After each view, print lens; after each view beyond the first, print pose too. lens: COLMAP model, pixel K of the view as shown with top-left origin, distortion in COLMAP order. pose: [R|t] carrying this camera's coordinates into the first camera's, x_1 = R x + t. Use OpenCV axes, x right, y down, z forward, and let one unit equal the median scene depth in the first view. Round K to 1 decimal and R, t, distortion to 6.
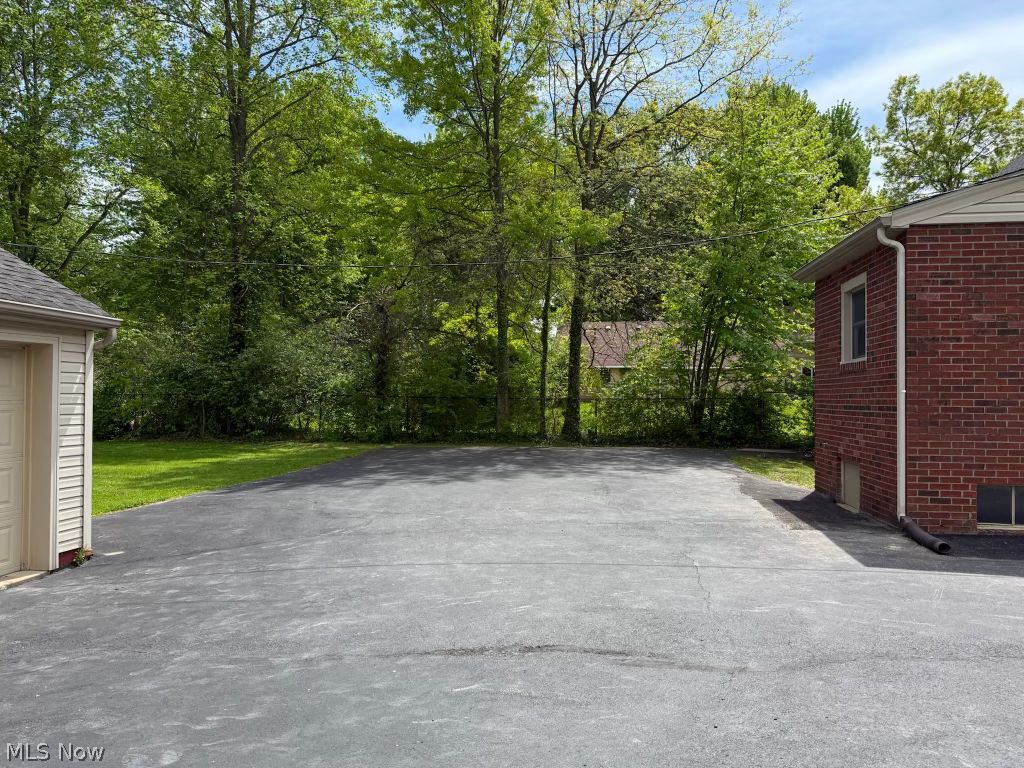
lens RADIAL K [[717.0, 0, 512.0], [0, 717.0, 384.0], [0, 0, 1]] dist [0.069901, -0.065824]
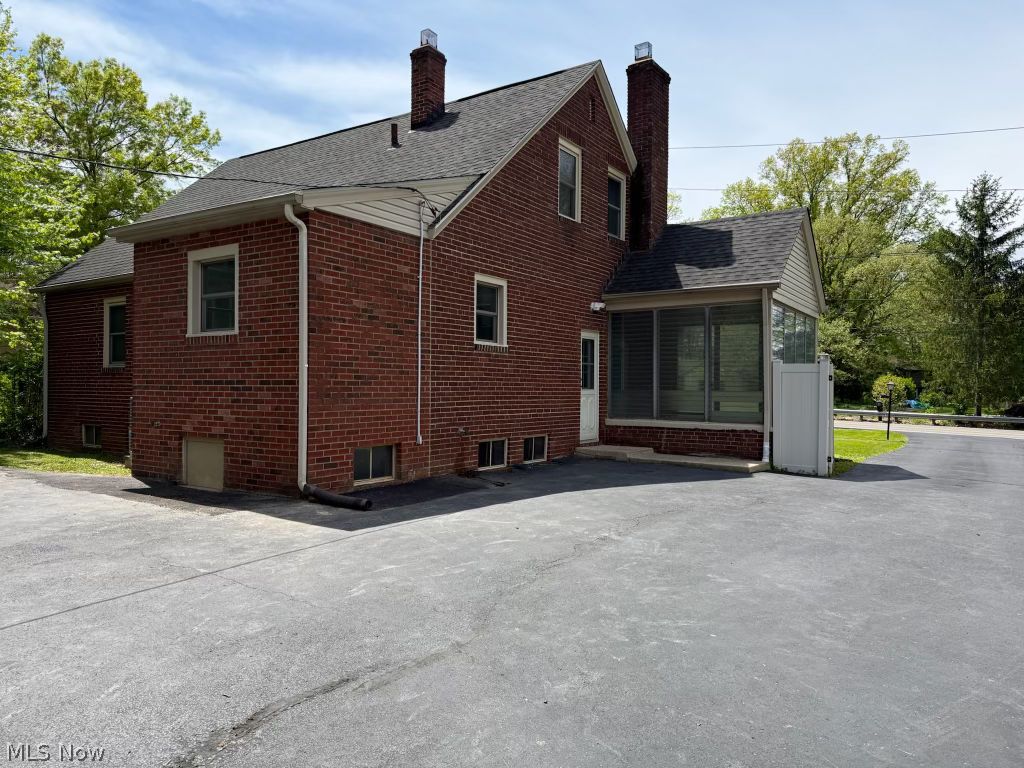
lens RADIAL K [[717.0, 0, 512.0], [0, 717.0, 384.0], [0, 0, 1]] dist [0.069901, -0.065824]
pose [[0.445957, -0.000771, 0.895054, -0.298826], [-0.021129, 0.999712, 0.011388, 0.020976], [-0.894805, -0.023990, 0.445813, 0.305114]]
